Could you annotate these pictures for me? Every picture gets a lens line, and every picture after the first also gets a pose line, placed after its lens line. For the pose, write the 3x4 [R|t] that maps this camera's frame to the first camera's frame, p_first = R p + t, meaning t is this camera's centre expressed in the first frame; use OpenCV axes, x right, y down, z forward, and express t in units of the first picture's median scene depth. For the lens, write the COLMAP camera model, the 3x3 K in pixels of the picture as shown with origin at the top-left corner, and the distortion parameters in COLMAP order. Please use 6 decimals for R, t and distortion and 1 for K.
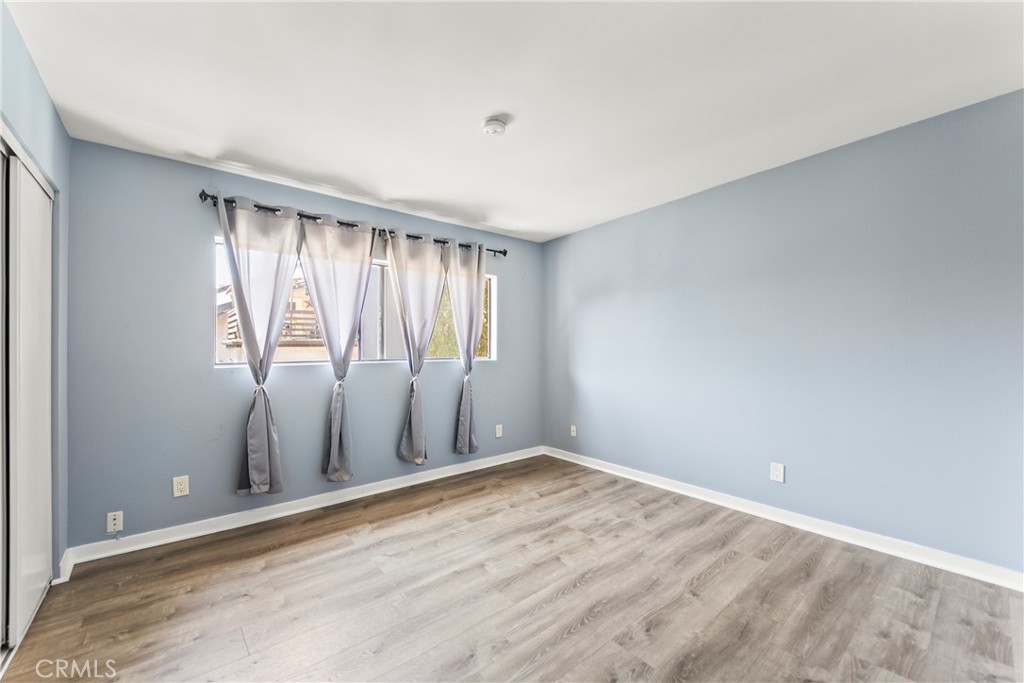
lens RADIAL K [[410.6, 0, 510.9], [0, 410.6, 344.9], [0, 0, 1]] dist [-0.001002, -0.000144]
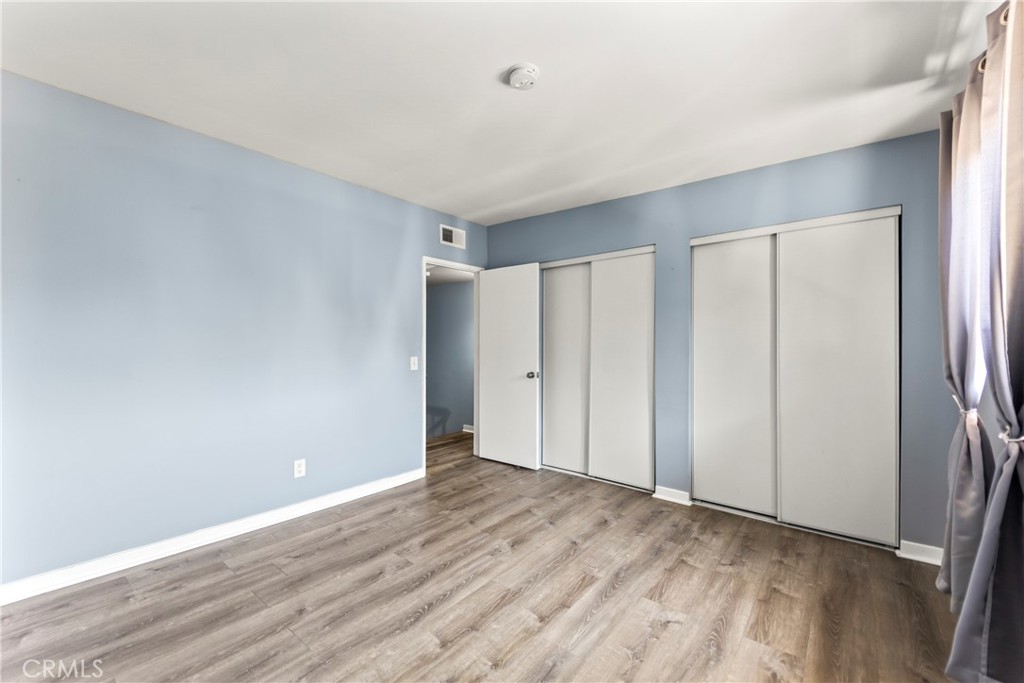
lens RADIAL K [[410.6, 0, 510.0], [0, 410.6, 347.1], [0, 0, 1]] dist [-0.001002, -0.000144]
pose [[-0.983419, 0.000569, -0.181347, 0.155070], [0.001338, 0.999991, -0.004121, 0.017438], [0.181343, -0.004295, -0.983410, 2.035141]]
